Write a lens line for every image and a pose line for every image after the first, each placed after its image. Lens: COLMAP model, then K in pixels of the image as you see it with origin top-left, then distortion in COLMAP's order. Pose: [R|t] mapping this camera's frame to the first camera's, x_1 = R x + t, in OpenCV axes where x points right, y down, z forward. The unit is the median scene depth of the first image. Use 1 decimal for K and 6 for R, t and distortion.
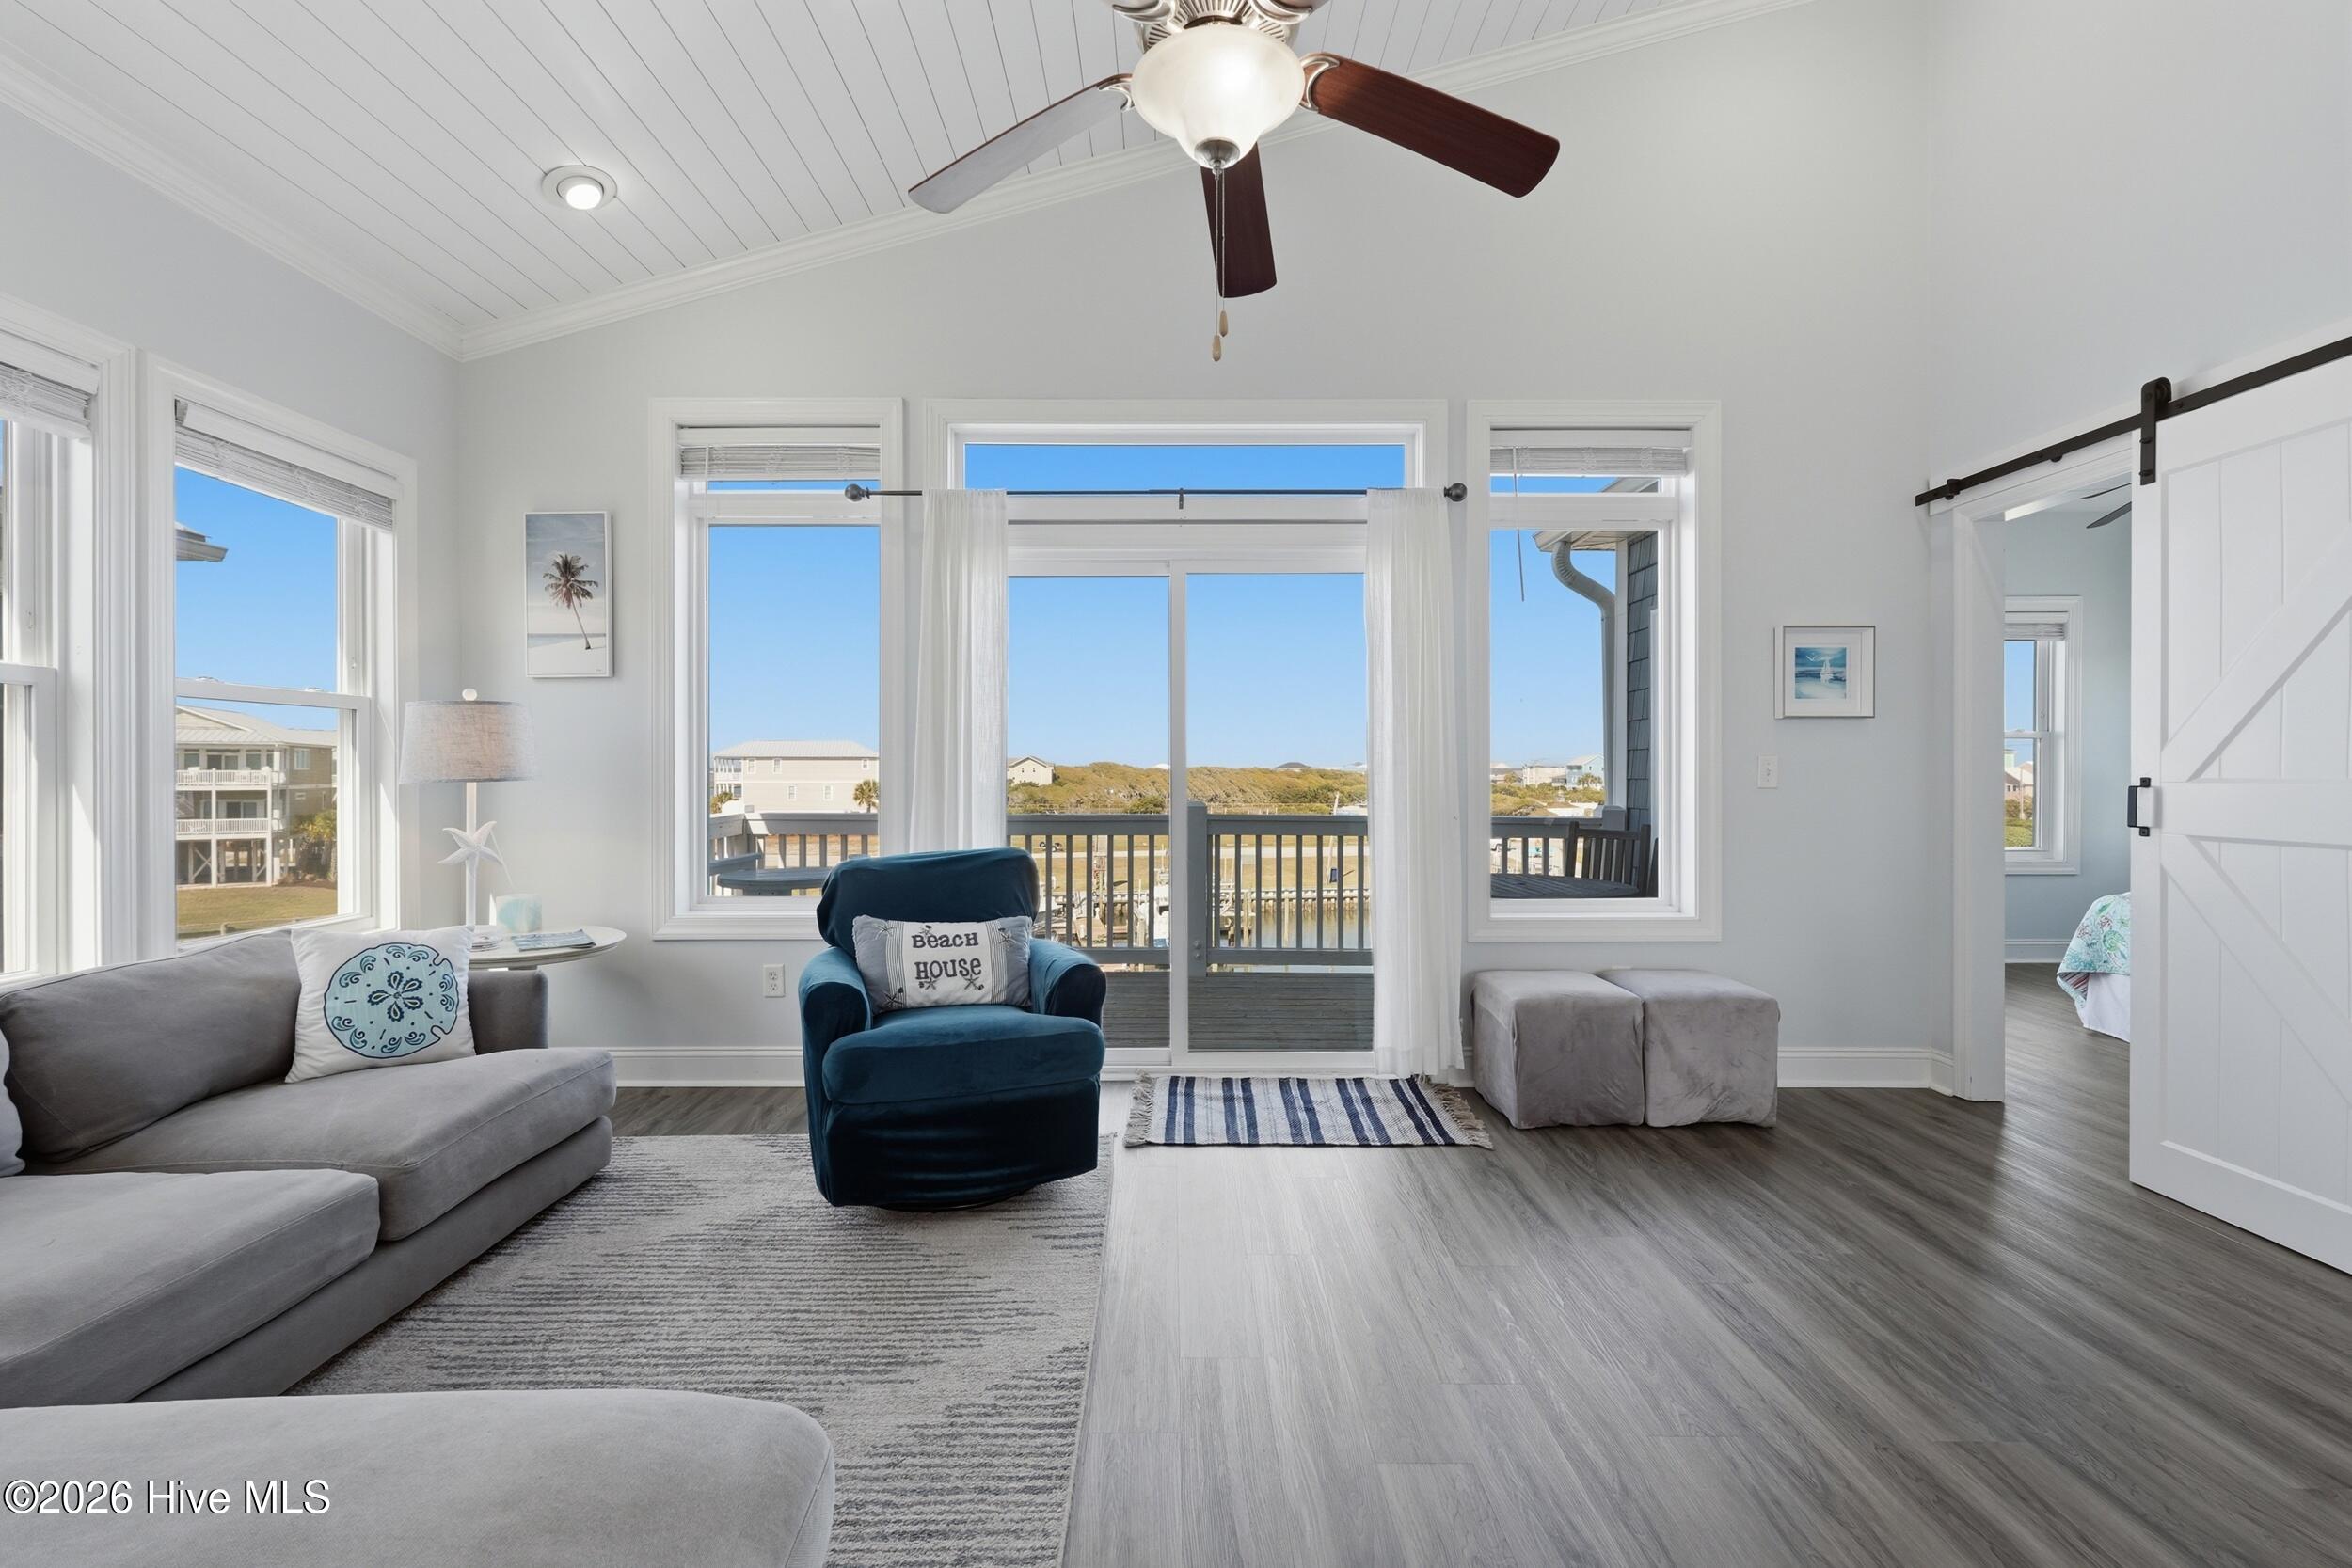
lens RADIAL K [[1029.1, 0, 1172.7], [0, 1029.1, 773.6], [0, 0, 1]] dist [0.005171, -0.000591]
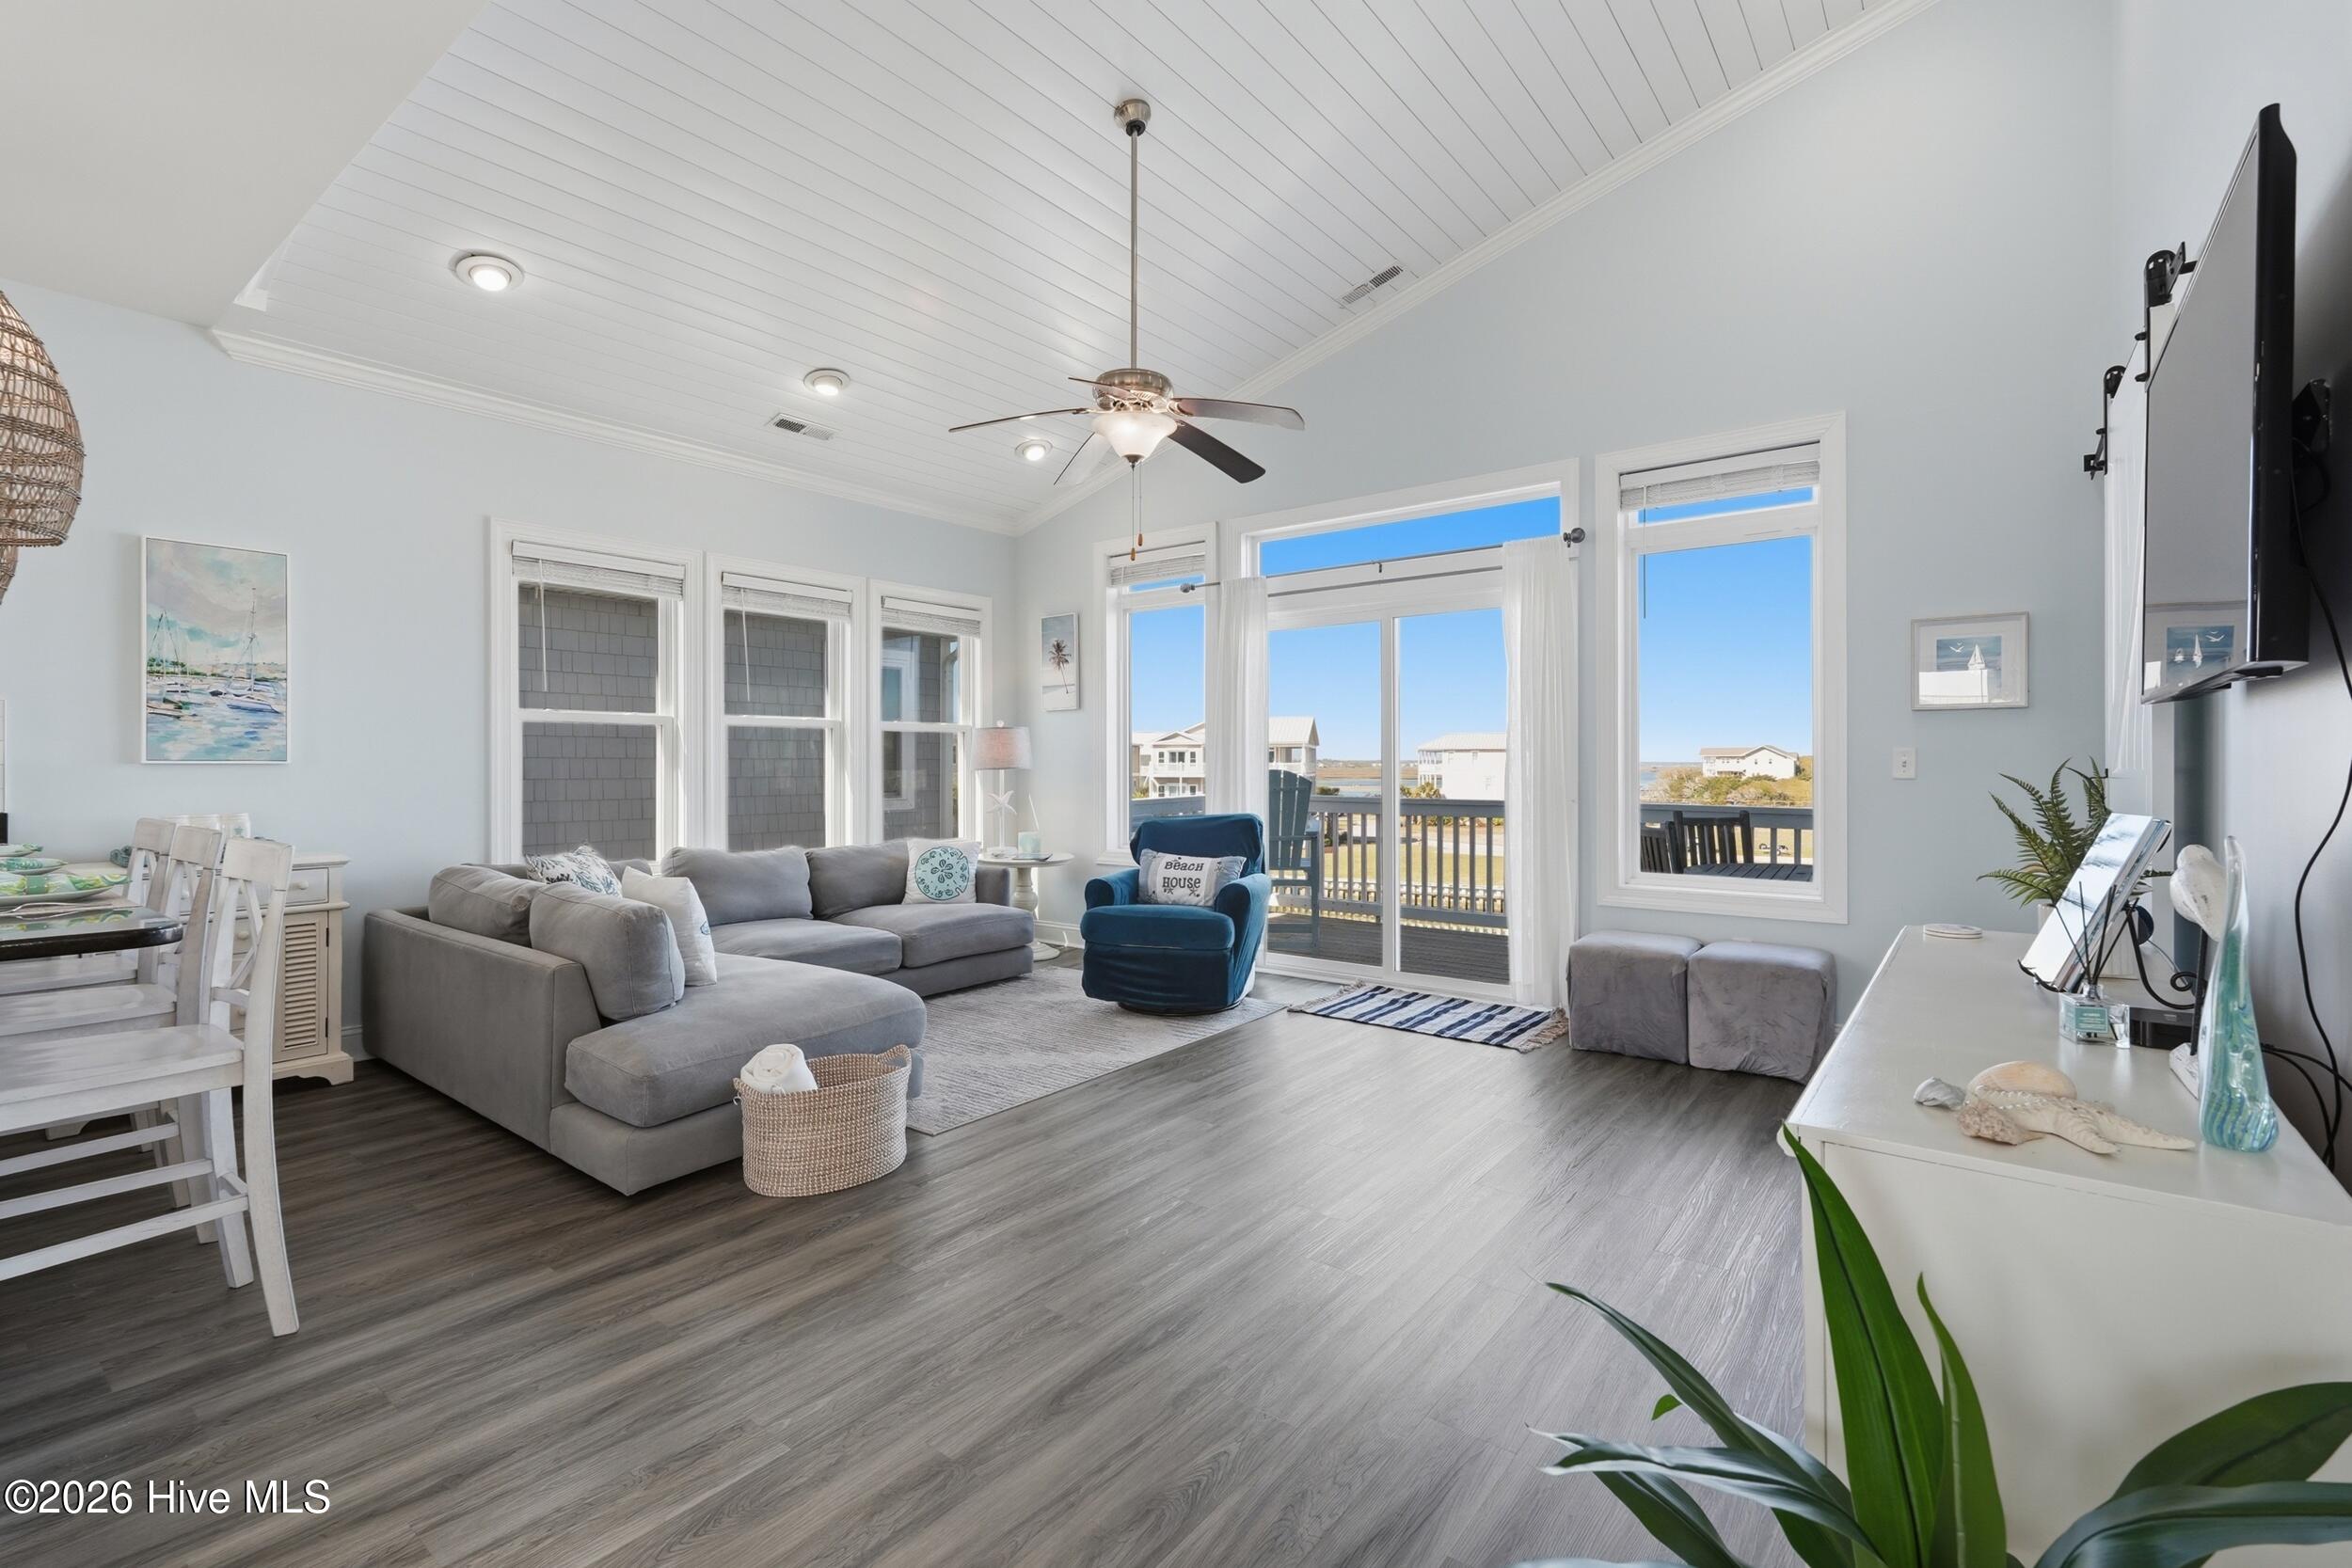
lens RADIAL K [[1029.1, 0, 1166.9], [0, 1029.1, 765.4], [0, 0, 1]] dist [0.005171, -0.000591]
pose [[0.785395, 0.000012, -0.618995, 0.726050], [-0.000035, 1.000000, -0.000025, 0.000345], [0.618995, 0.000042, 0.785395, -0.292462]]
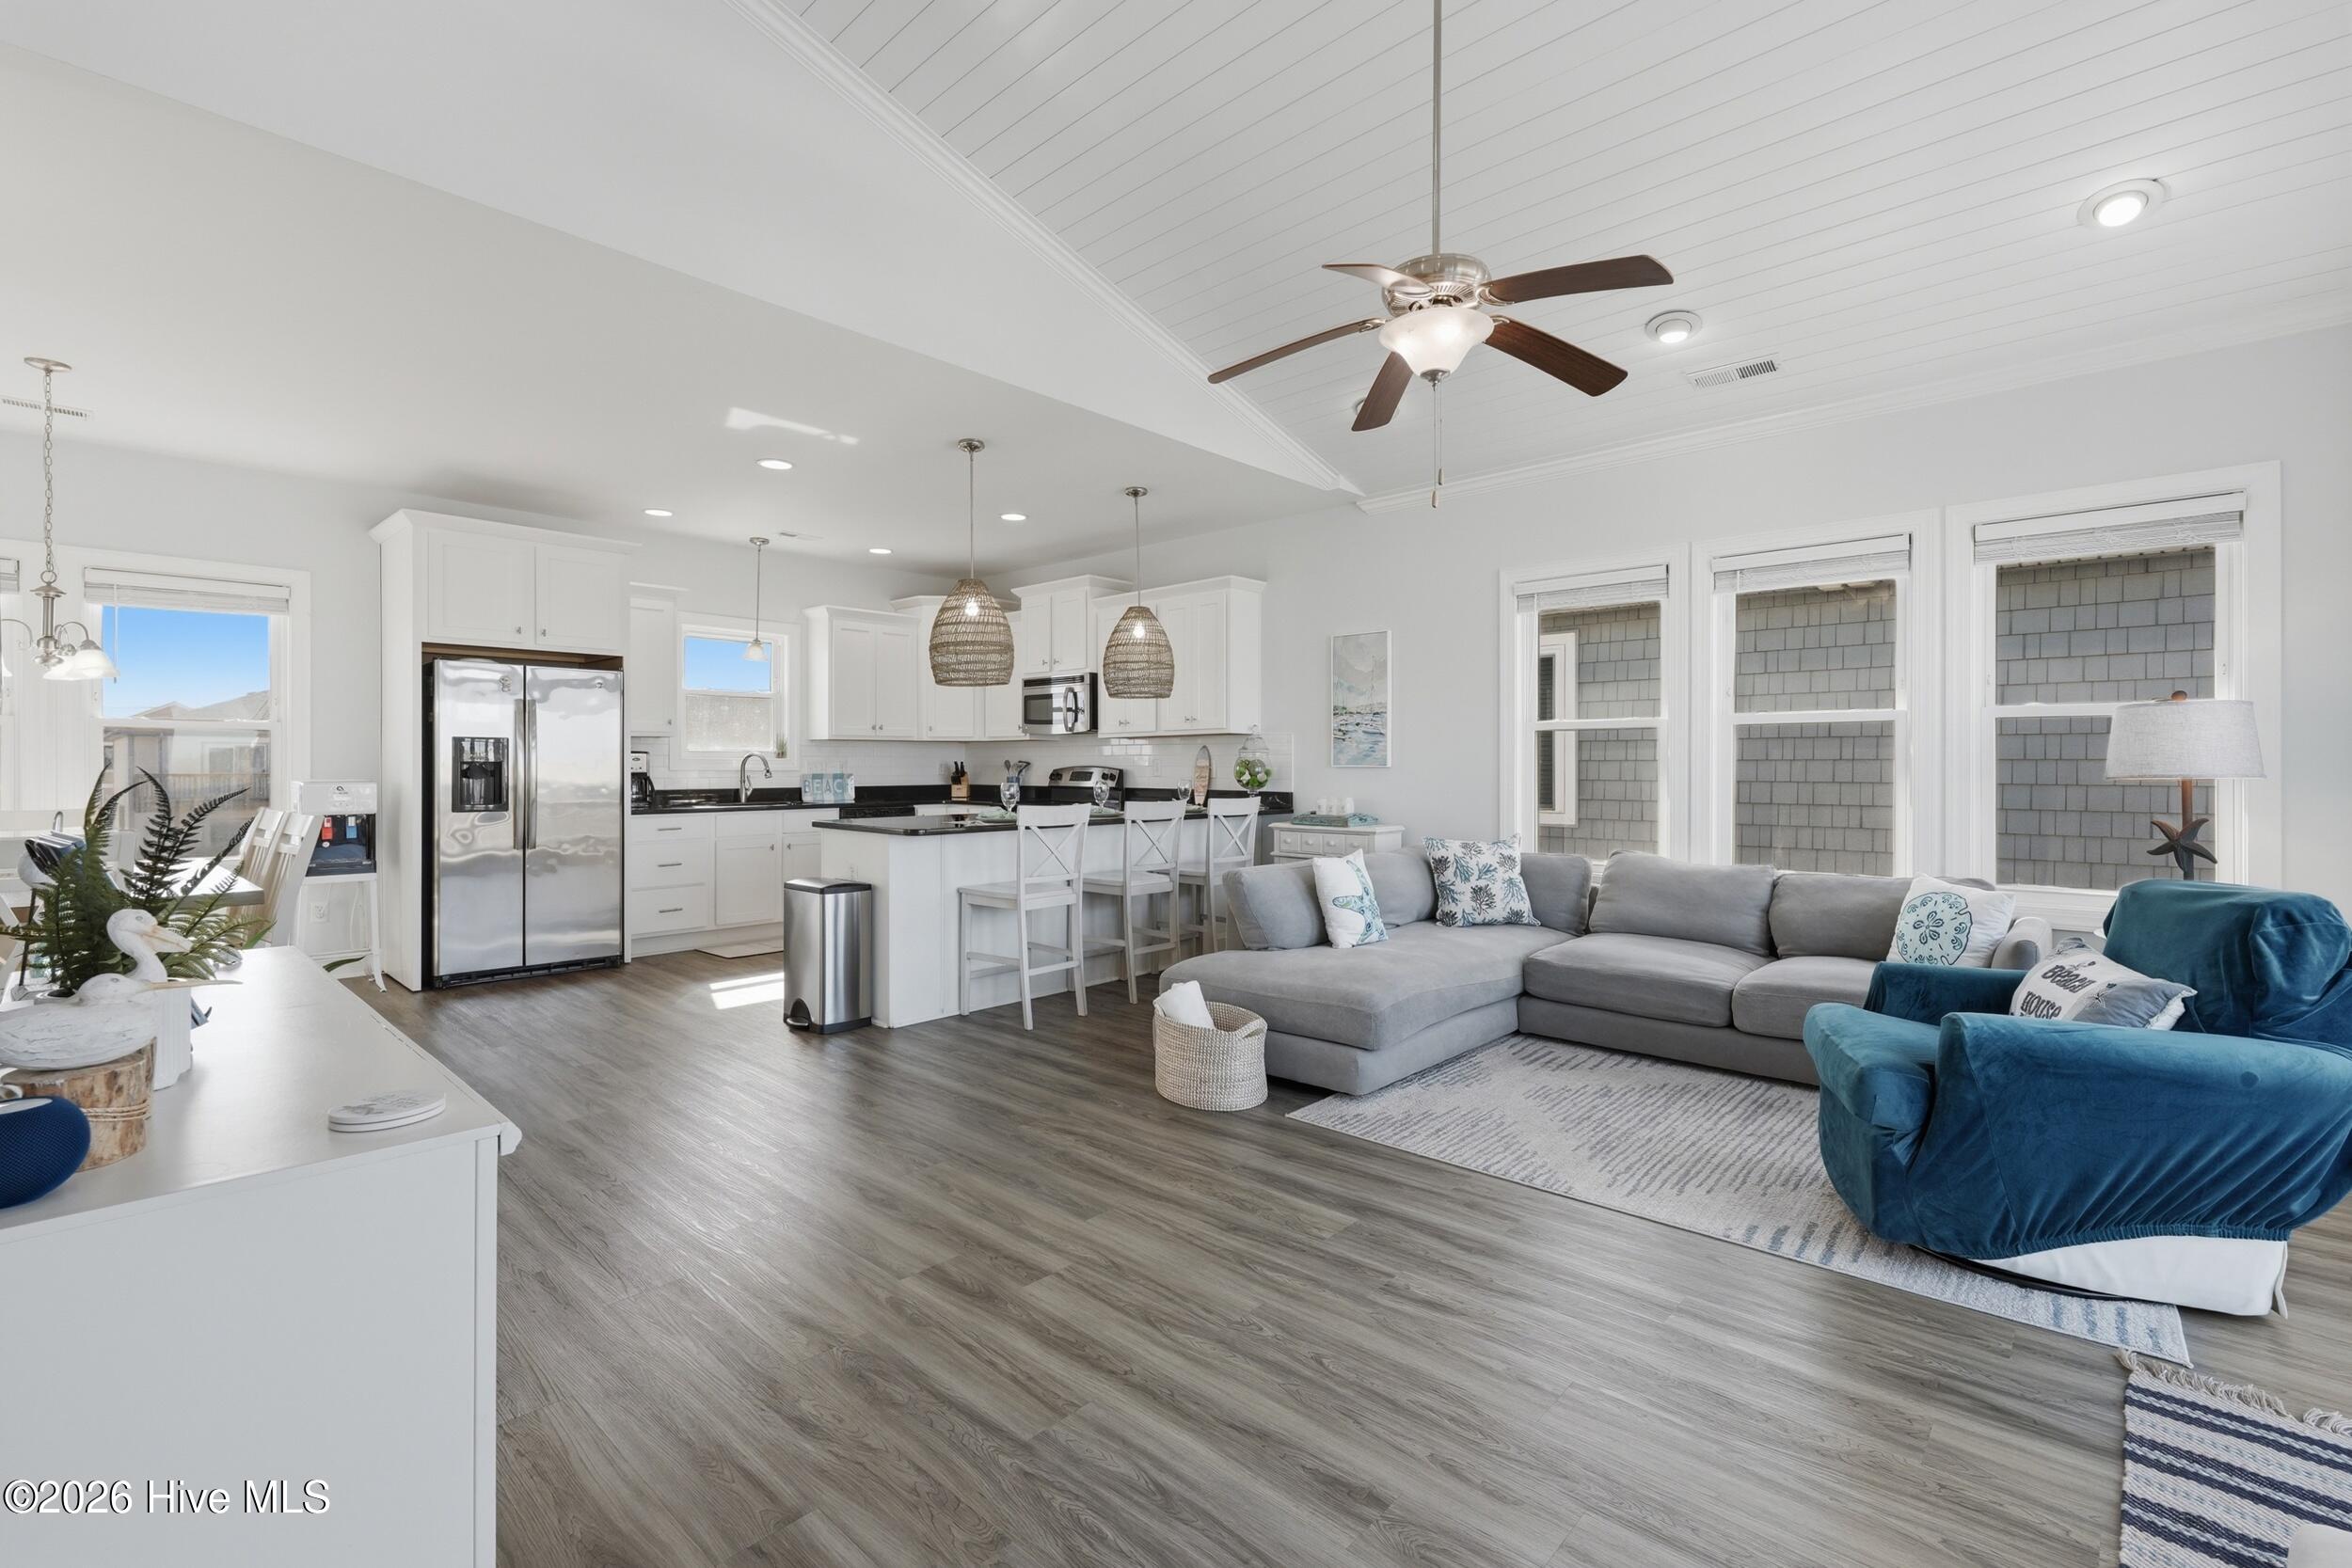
lens RADIAL K [[1029.1, 0, 1187.2], [0, 1029.1, 770.5], [0, 0, 1]] dist [0.005171, -0.000591]
pose [[-0.670634, 0.002946, -0.741782, 0.786061], [-0.001247, 0.999986, 0.005099, -0.004342], [0.741787, 0.004344, -0.670622, 0.958963]]
